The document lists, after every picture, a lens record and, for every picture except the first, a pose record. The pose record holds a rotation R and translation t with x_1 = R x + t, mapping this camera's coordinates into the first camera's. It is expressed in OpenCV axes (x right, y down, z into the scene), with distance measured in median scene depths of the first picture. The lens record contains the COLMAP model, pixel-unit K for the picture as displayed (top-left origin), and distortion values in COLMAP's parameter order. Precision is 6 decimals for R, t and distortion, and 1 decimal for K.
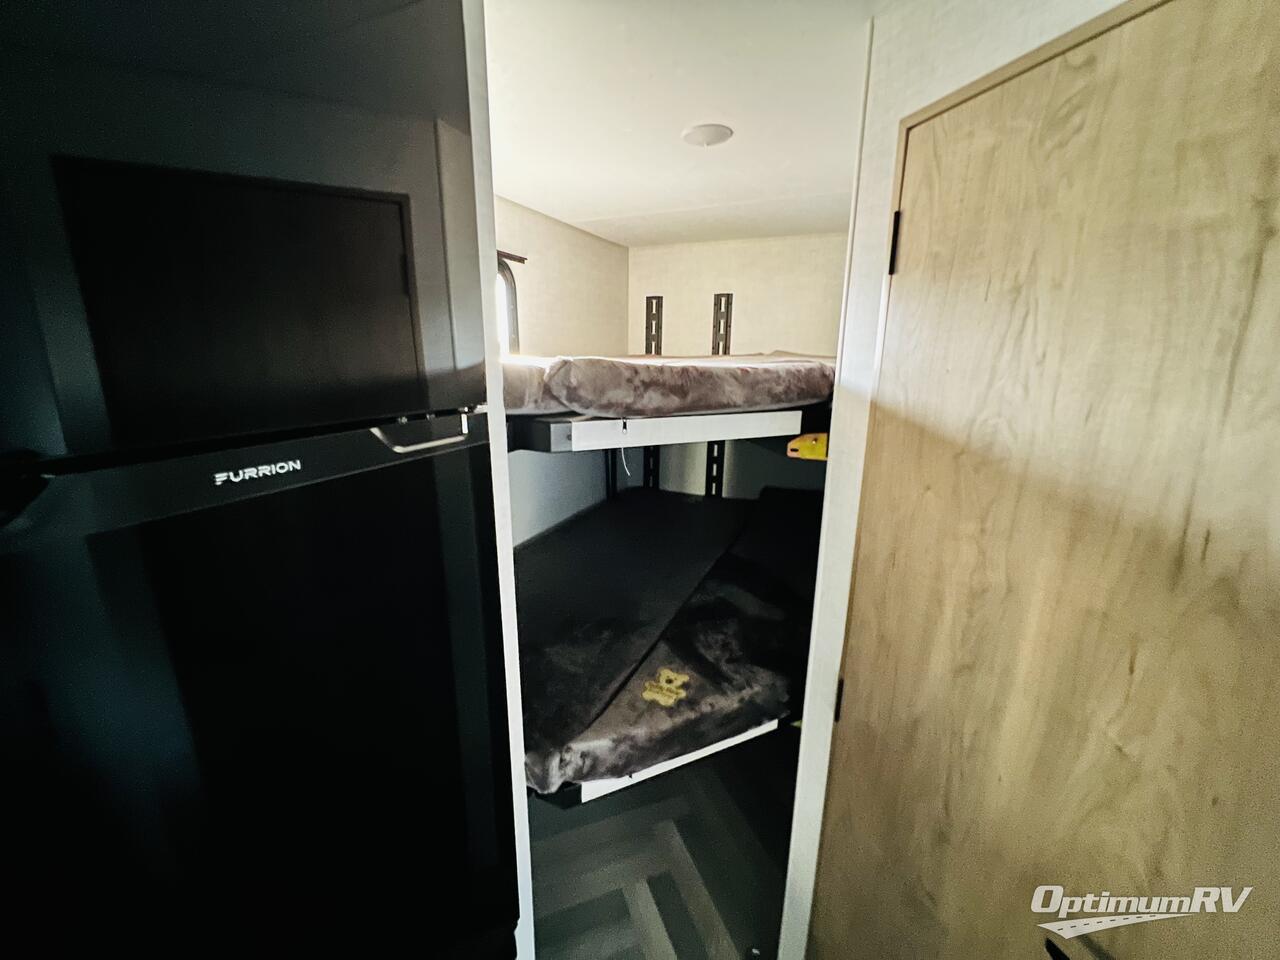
lens RADIAL K [[514.8, 0, 637.1], [0, 514.8, 477.3], [0, 0, 1]] dist [-0.004284, 0.001236]
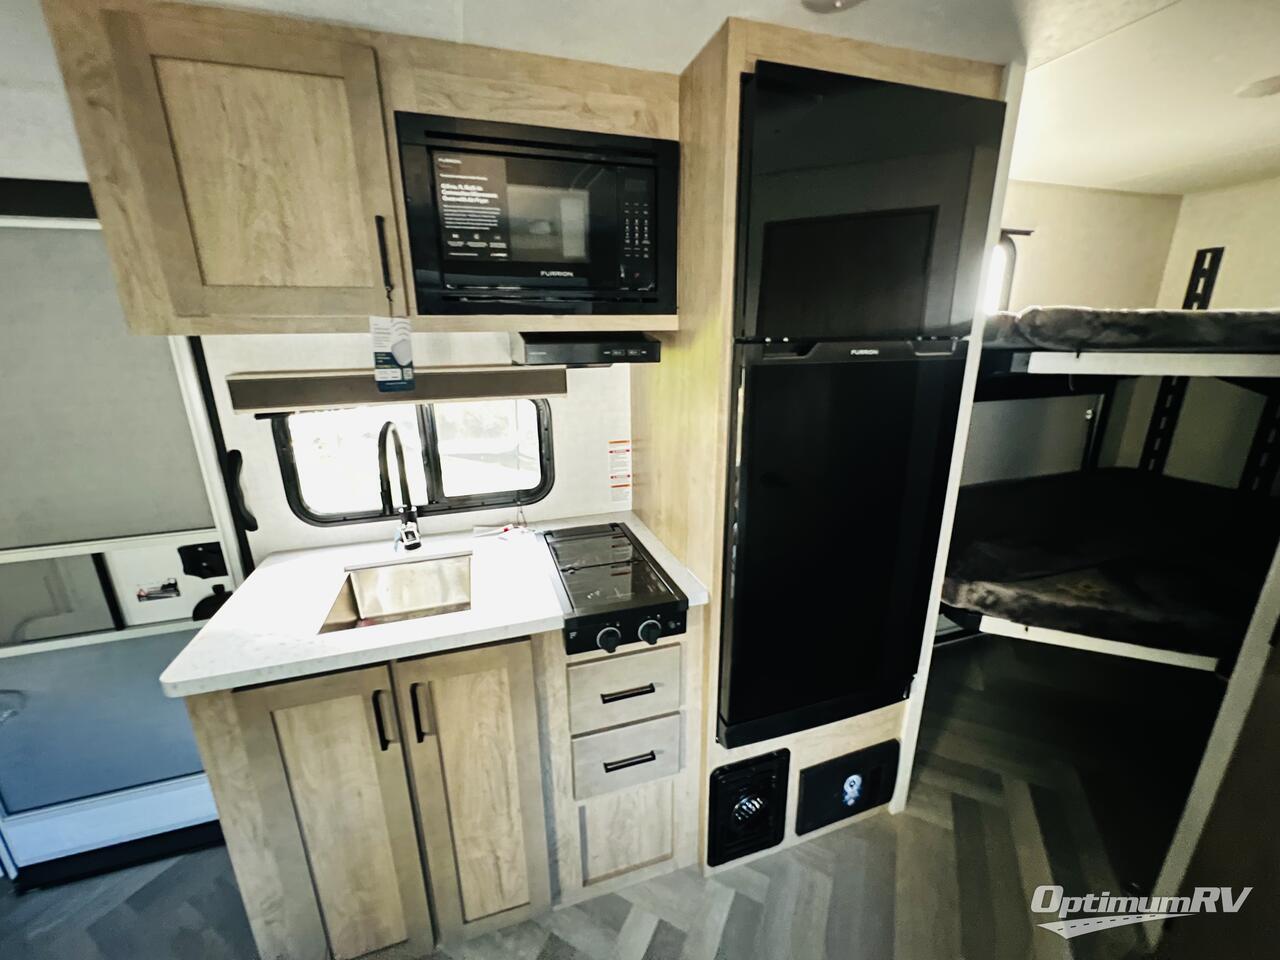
lens RADIAL K [[514.8, 0, 636.9], [0, 514.8, 477.2], [0, 0, 1]] dist [-0.004284, 0.001236]
pose [[0.671512, 0.185376, -0.717431, 0.207904], [-0.161733, 0.981525, 0.102233, 0.244308], [0.723128, 0.047381, 0.689087, -0.718971]]
